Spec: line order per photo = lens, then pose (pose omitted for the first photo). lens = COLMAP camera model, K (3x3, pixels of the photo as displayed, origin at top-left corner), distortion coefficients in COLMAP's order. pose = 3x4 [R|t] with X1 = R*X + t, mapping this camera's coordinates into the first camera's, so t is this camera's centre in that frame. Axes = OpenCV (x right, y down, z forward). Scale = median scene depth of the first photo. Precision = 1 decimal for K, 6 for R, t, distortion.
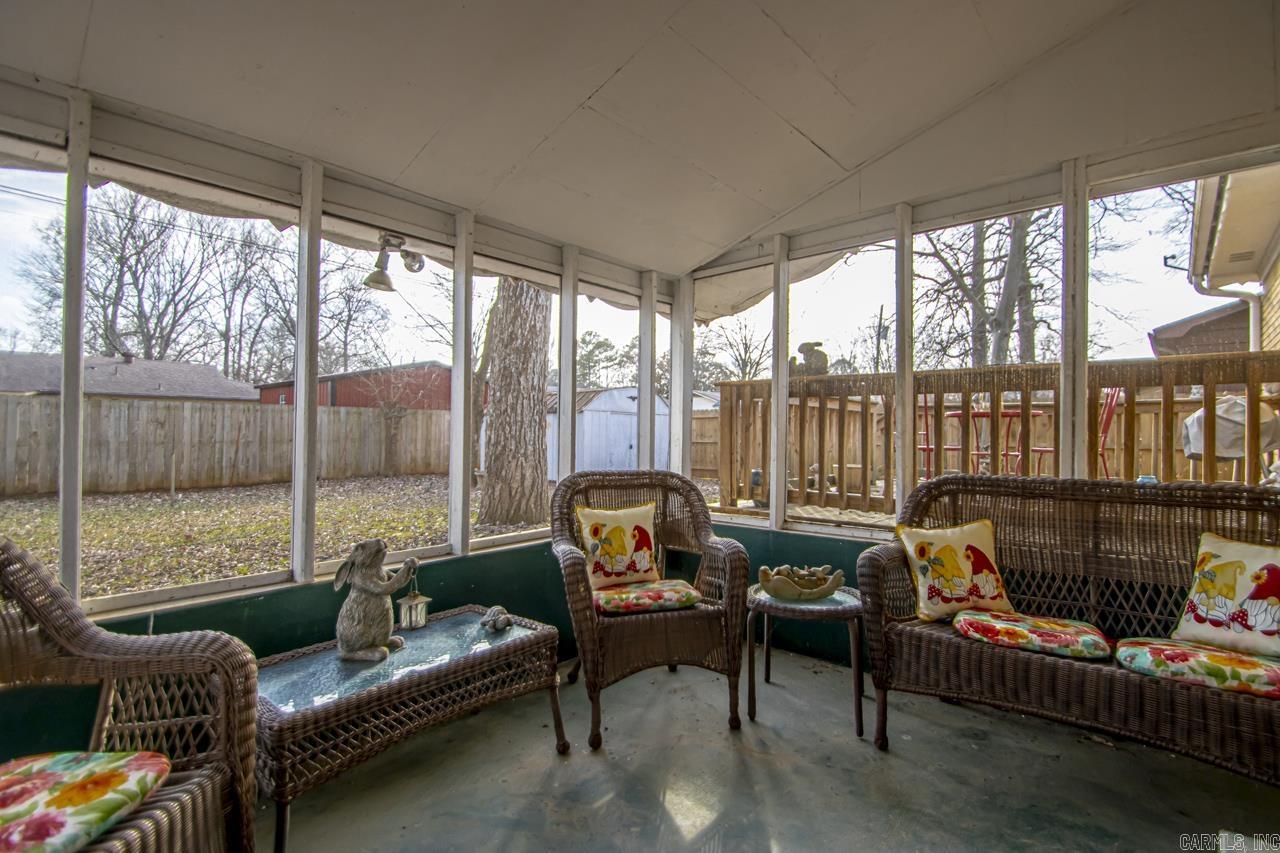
lens RADIAL K [[595.9, 0, 649.0], [0, 595.9, 424.1], [0, 0, 1]] dist [0.020419, -0.018796]
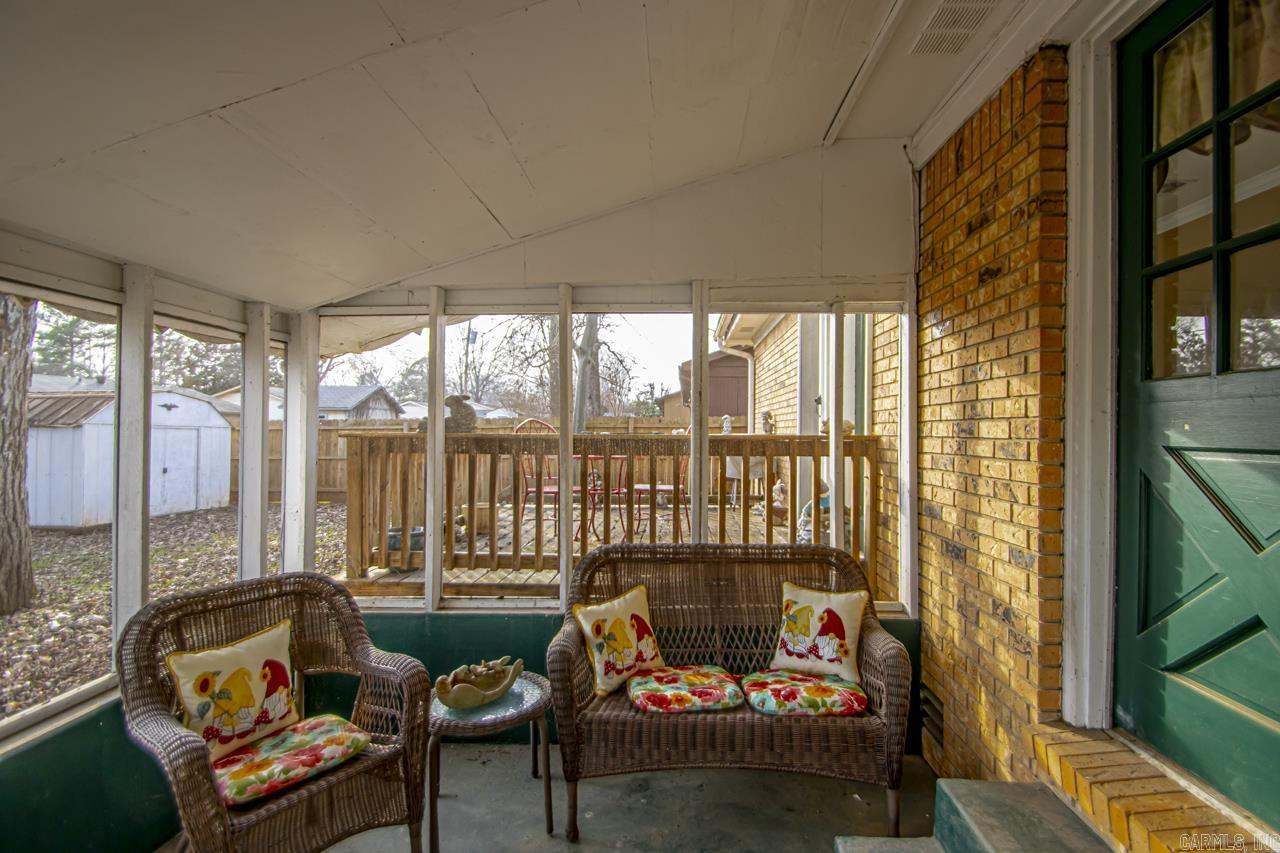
lens RADIAL K [[595.9, 0, 649.0], [0, 595.9, 424.1], [0, 0, 1]] dist [0.020419, -0.018796]
pose [[0.783099, -0.000493, 0.621897, -0.131411], [-0.002102, 0.999992, 0.003439, -0.155026], [-0.621893, -0.004000, 0.783092, 0.113774]]
